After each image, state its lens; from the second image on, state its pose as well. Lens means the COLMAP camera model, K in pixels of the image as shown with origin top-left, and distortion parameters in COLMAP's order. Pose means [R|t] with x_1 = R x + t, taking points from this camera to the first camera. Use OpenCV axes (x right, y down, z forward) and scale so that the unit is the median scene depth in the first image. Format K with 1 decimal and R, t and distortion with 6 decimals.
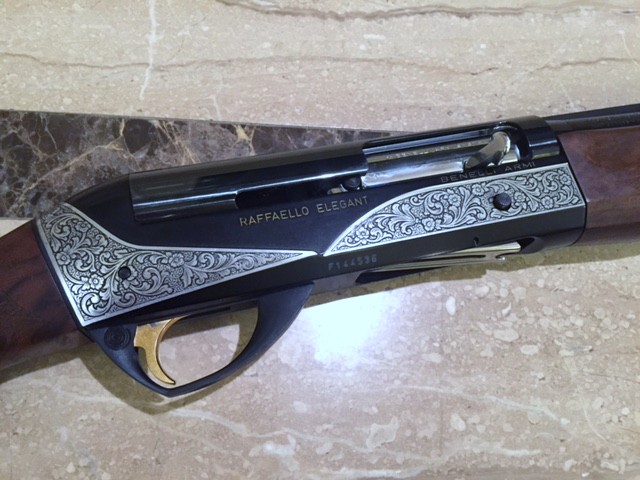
lens RADIAL K [[553.7, 0, 316.5], [0, 553.7, 244.2], [0, 0, 1]] dist [0.071785, -0.113757]
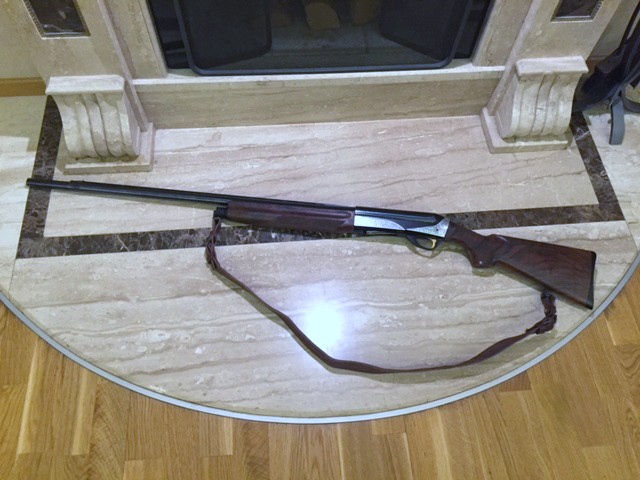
lens RADIAL K [[553.7, 0, 321.6], [0, 553.7, 238.5], [0, 0, 1]] dist [0.071785, -0.113757]
pose [[0.988926, -0.113250, -0.095916, 1.312445], [0.093210, 0.976881, -0.192393, 0.932693], [0.115487, 0.181322, 0.976619, -3.745111]]
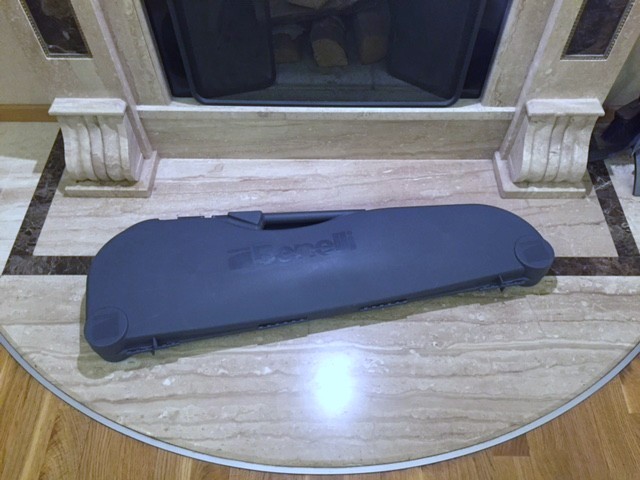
lens RADIAL K [[553.7, 0, 322.5], [0, 553.7, 237.4], [0, 0, 1]] dist [0.071785, -0.113757]
pose [[0.983803, -0.069079, -0.165408, 1.724226], [0.014396, 0.950229, -0.311219, 1.151147], [0.178674, 0.303797, 0.935833, -3.382612]]
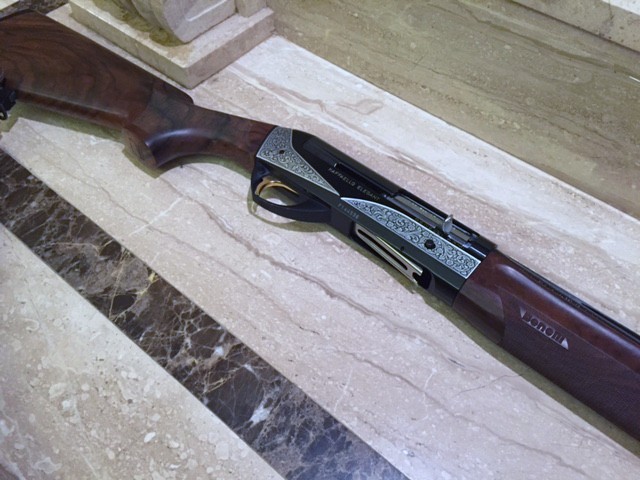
lens RADIAL K [[553.7, 0, 320.1], [0, 553.7, 237.5], [0, 0, 1]] dist [0.071785, -0.113757]
pose [[0.737237, 0.427491, -0.523196, 1.092509], [-0.594677, 0.778131, -0.202169, -0.259118], [0.320689, 0.460179, 0.827885, -0.296368]]
